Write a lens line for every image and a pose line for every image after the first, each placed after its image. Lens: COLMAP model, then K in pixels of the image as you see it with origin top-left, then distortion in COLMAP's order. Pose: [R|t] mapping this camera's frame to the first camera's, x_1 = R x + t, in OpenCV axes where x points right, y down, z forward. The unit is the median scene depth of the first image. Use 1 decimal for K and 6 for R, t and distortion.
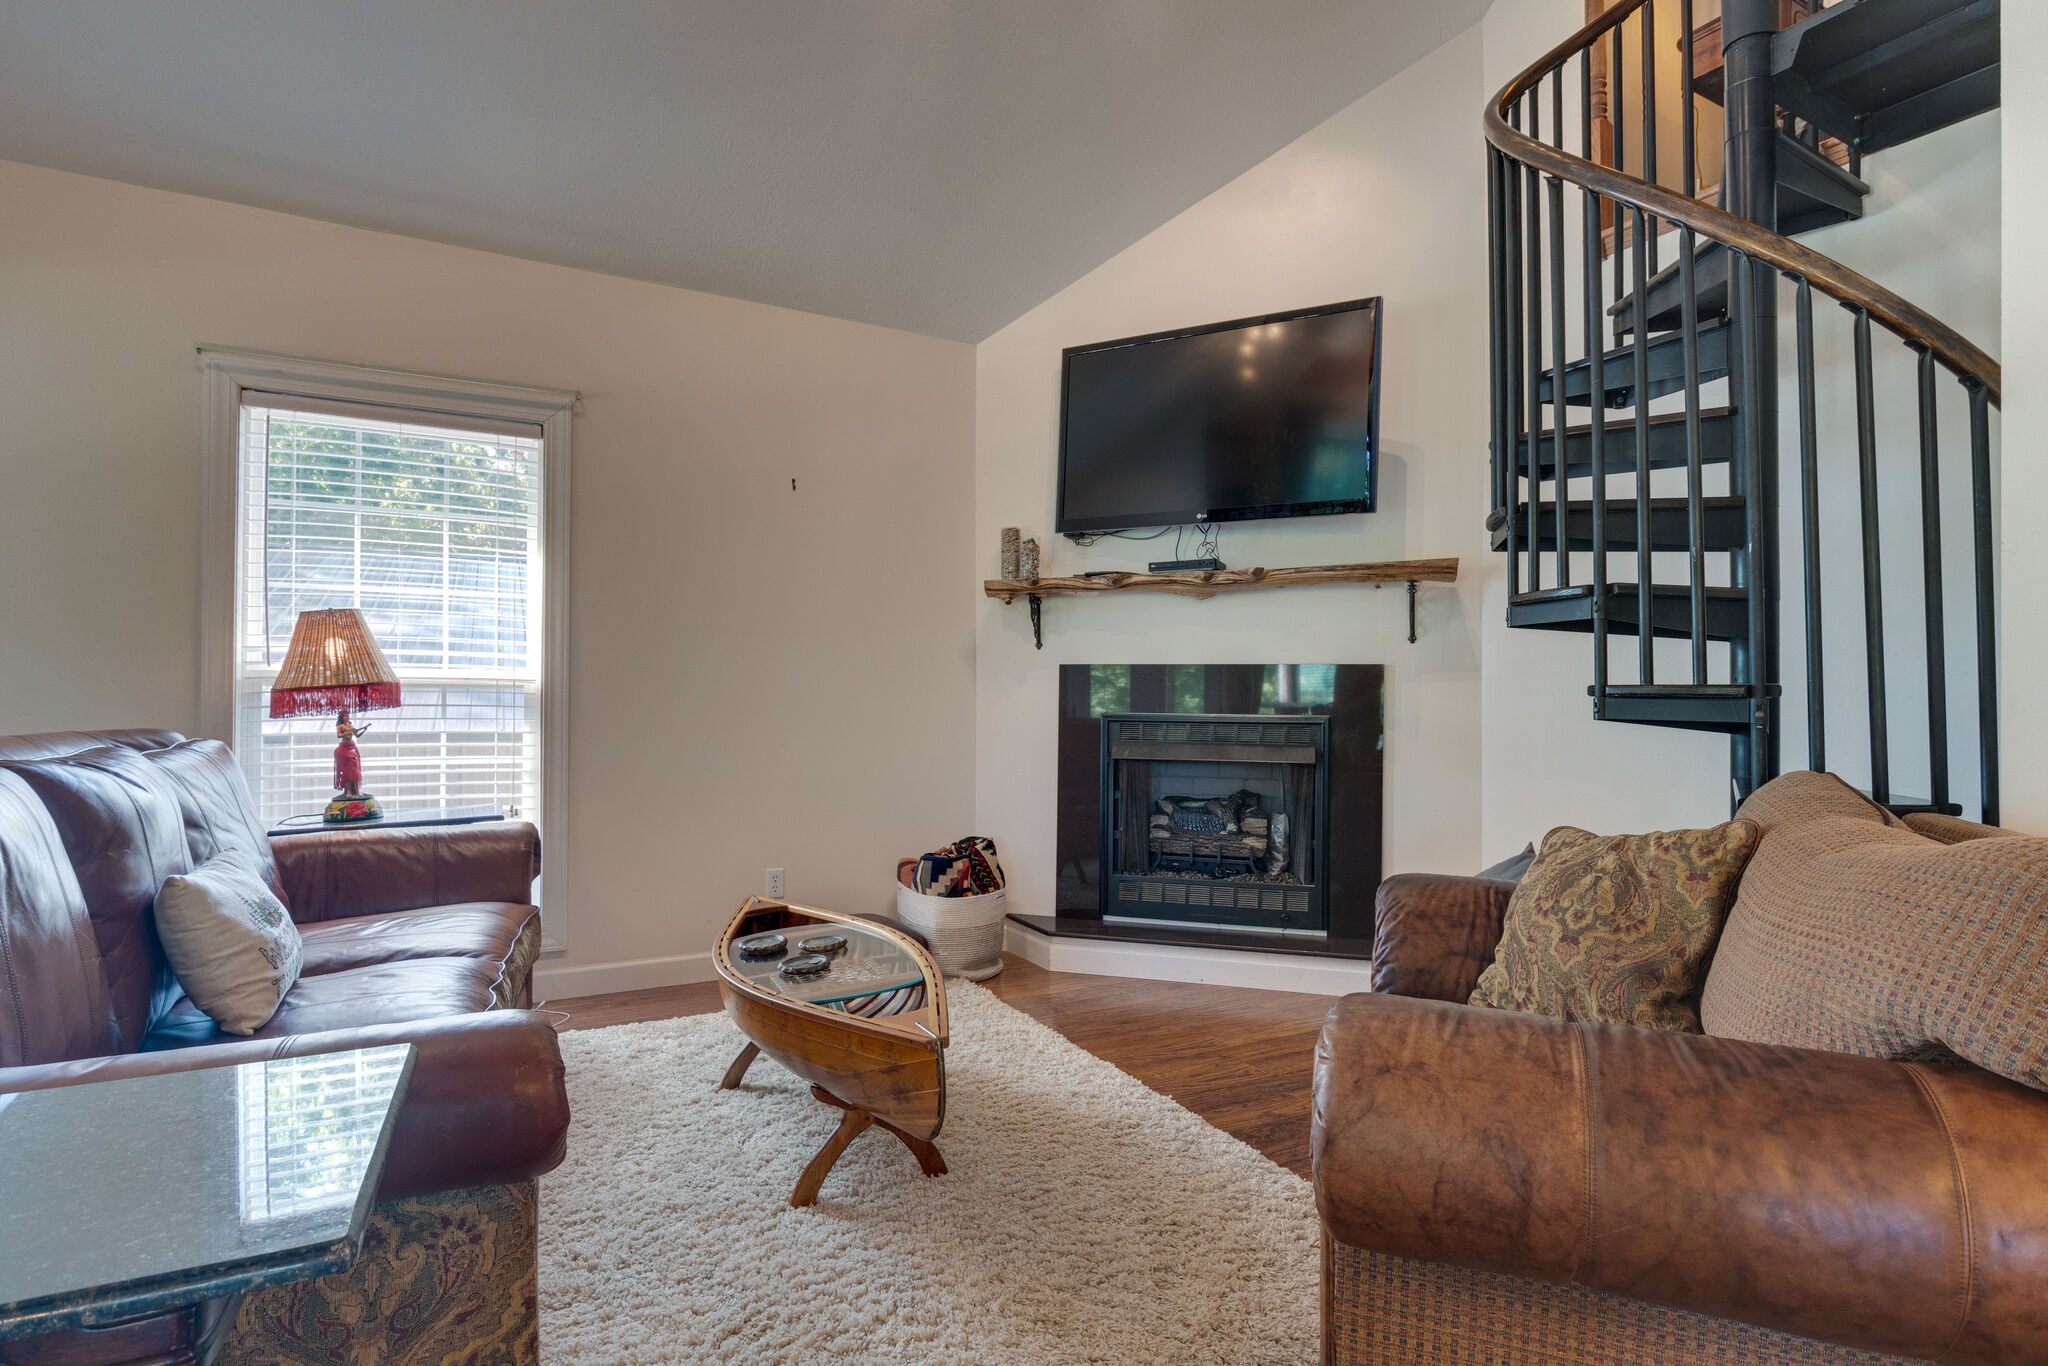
lens RADIAL K [[1075.9, 0, 1021.5], [0, 1075.9, 697.1], [0, 0, 1]] dist [-0.000203, -0.003796]
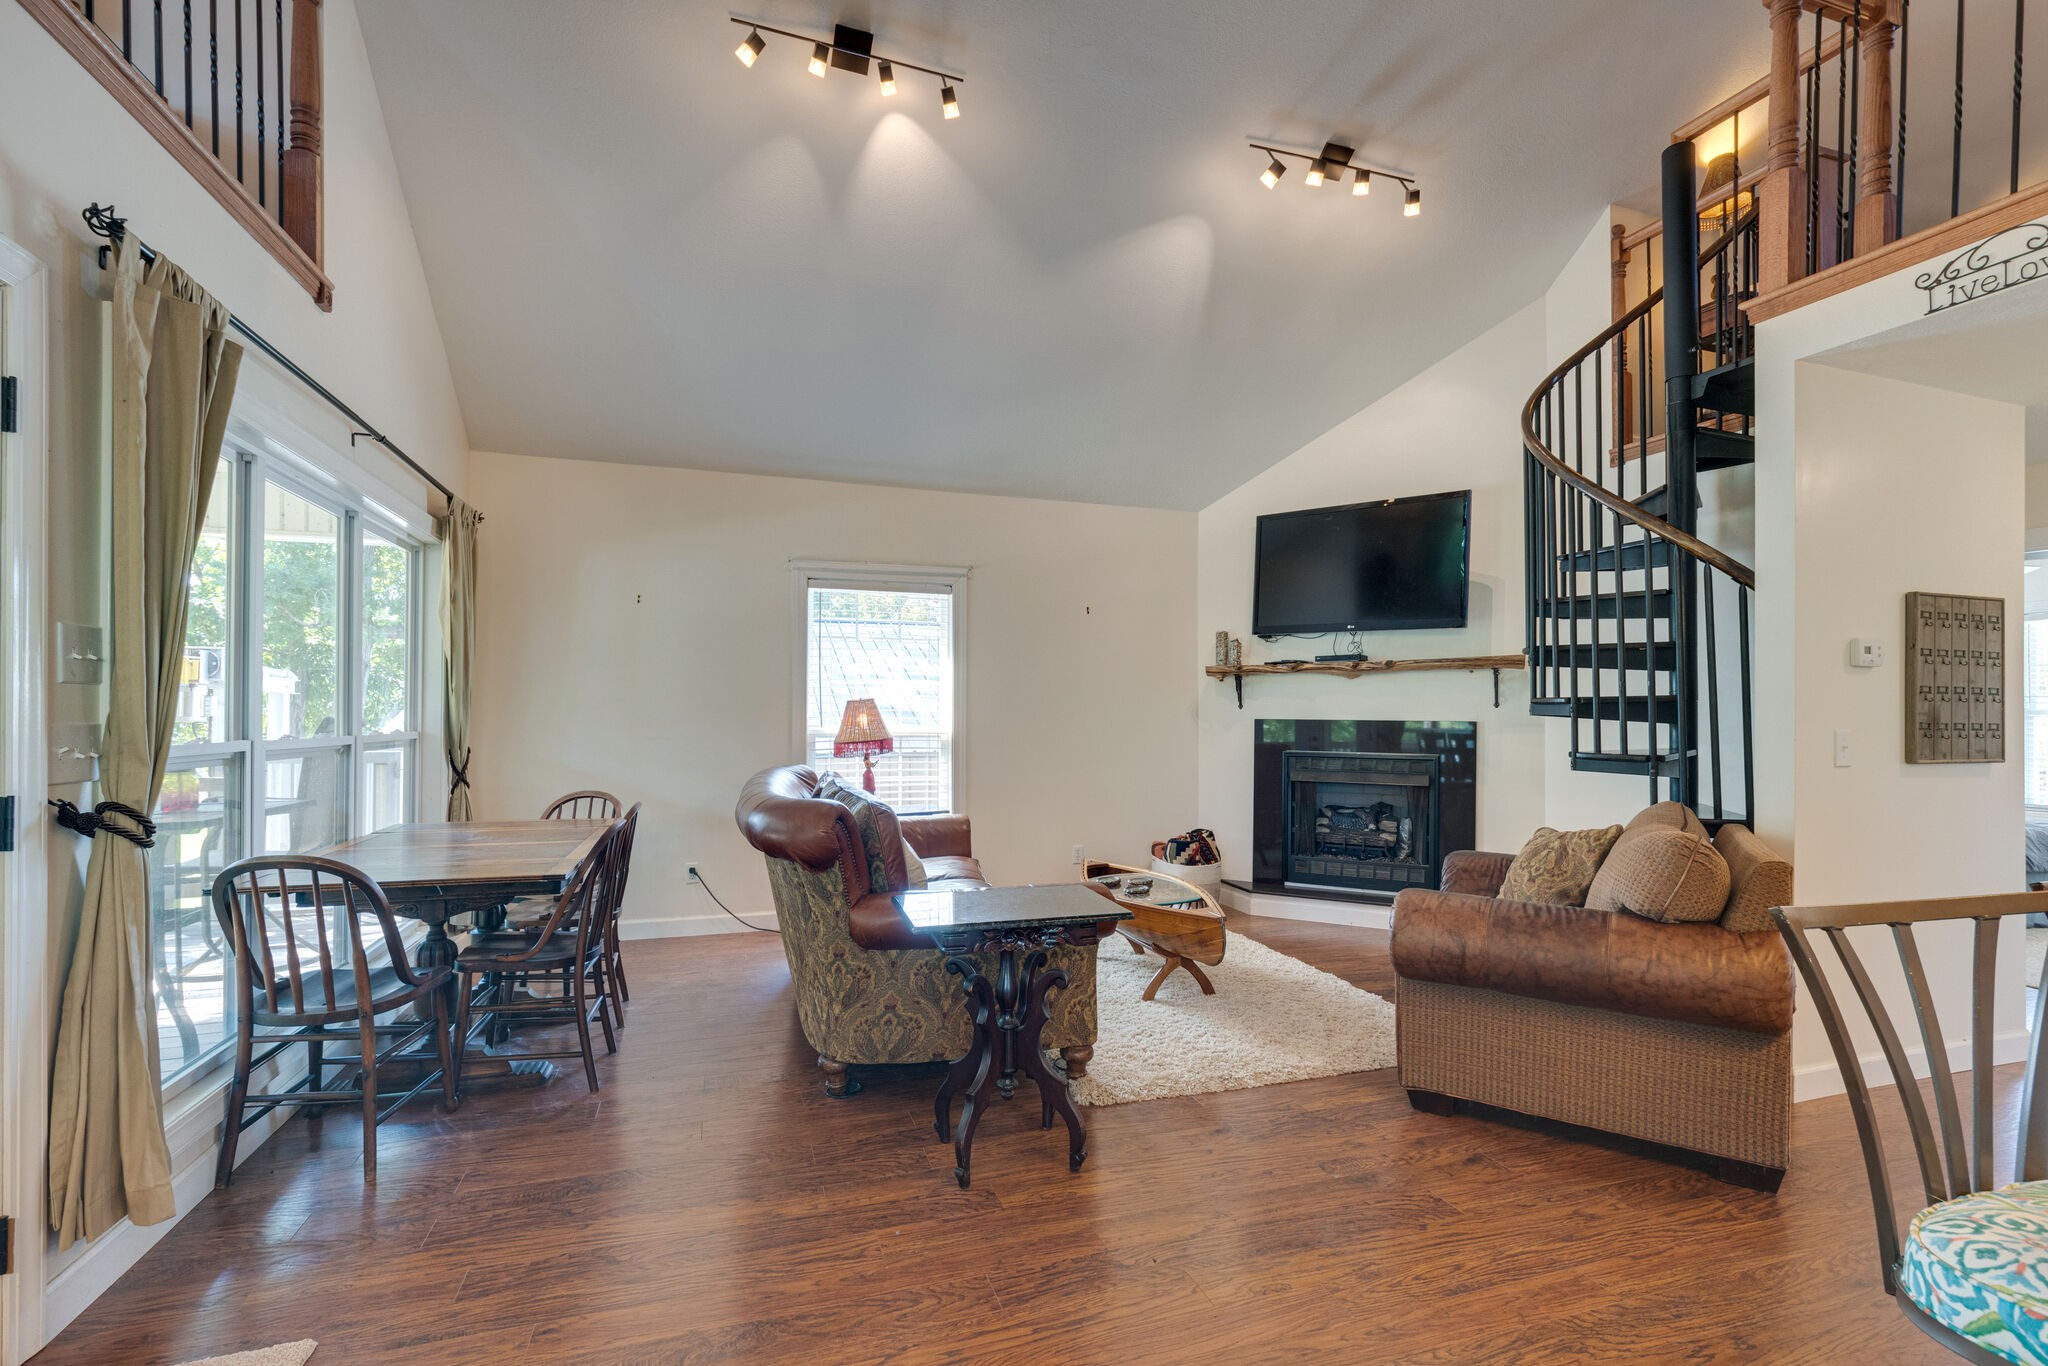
lens RADIAL K [[902.4, 0, 1017.8], [0, 902.4, 714.3], [0, 0, 1]] dist [-0.001280, -0.000296]
pose [[0.981513, -0.001928, -0.191385, -0.056835], [0.001714, 0.999998, -0.001286, -0.040430], [0.191387, 0.000934, 0.981514, -0.379684]]
